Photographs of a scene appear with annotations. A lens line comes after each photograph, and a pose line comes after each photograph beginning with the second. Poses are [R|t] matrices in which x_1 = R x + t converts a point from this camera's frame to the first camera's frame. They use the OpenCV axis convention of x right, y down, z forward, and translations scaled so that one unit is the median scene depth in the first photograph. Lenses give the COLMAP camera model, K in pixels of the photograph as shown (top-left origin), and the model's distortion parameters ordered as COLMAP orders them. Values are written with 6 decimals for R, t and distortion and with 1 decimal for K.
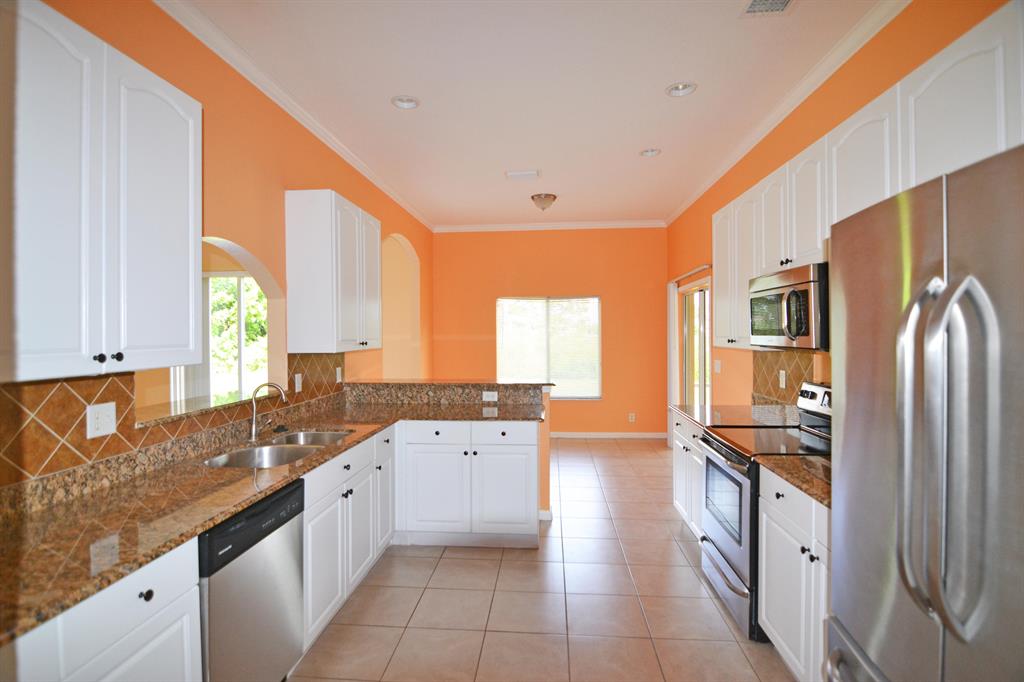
lens RADIAL K [[507.9, 0, 511.1], [0, 507.9, 338.3], [0, 0, 1]] dist [-0.000209, -0.000017]
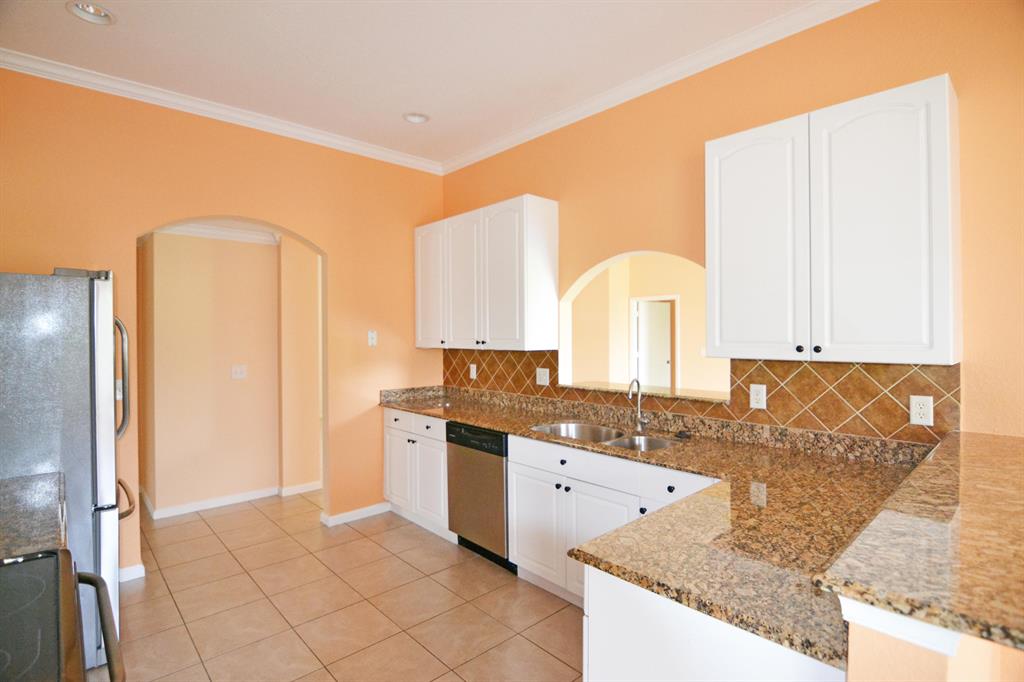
lens RADIAL K [[501.4, 0, 506.3], [0, 501.4, 339.1], [0, 0, 1]] dist [-0.019330, -0.001849]
pose [[-0.688483, 0.014353, -0.725111, 0.644288], [-0.000498, 0.999795, 0.020262, -0.020583], [0.725253, 0.014311, -0.688334, 2.129068]]
